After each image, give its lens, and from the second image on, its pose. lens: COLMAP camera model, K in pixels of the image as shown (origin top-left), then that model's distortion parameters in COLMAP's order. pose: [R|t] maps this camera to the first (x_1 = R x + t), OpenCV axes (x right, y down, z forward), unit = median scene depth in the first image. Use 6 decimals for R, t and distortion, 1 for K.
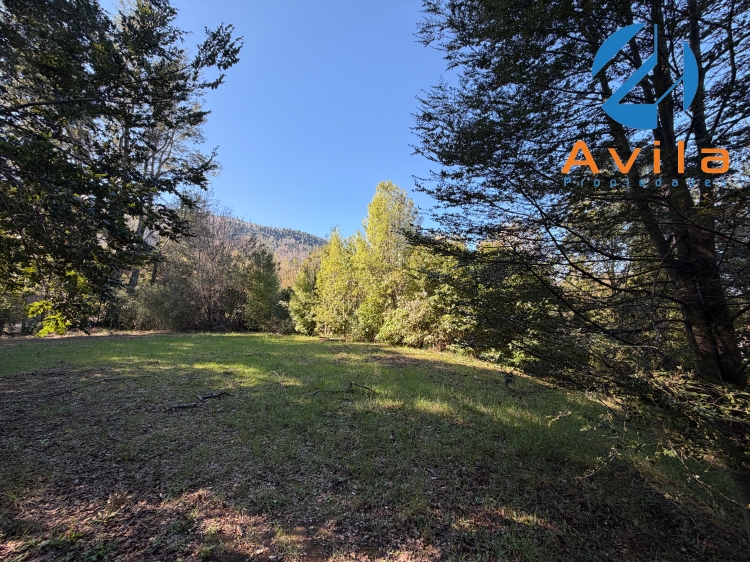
lens RADIAL K [[298.2, 0, 372.3], [0, 298.2, 280.0], [0, 0, 1]] dist [-0.001880, 0.000190]
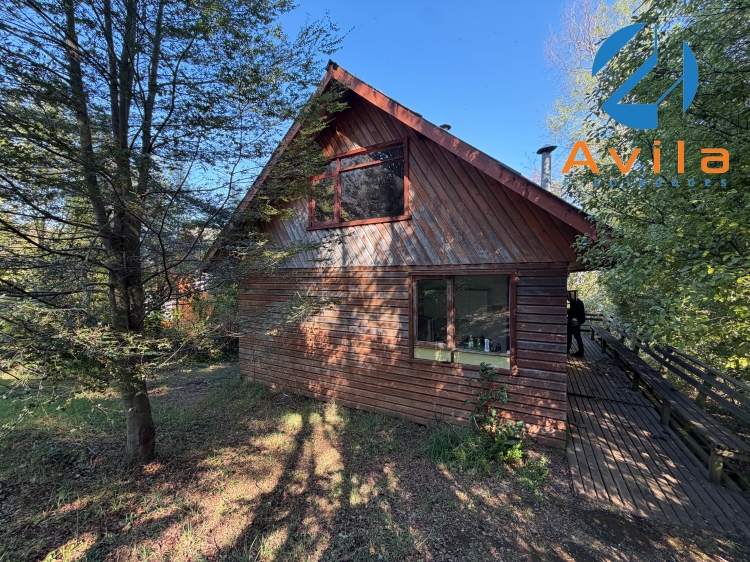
lens RADIAL K [[298.2, 0, 373.6], [0, 298.2, 283.6], [0, 0, 1]] dist [-0.001880, 0.000190]
pose [[0.040453, 0.013537, 0.999090, -0.116761], [-0.157028, 0.987569, -0.007023, -0.029018], [-0.986765, -0.156601, 0.042076, -0.108806]]
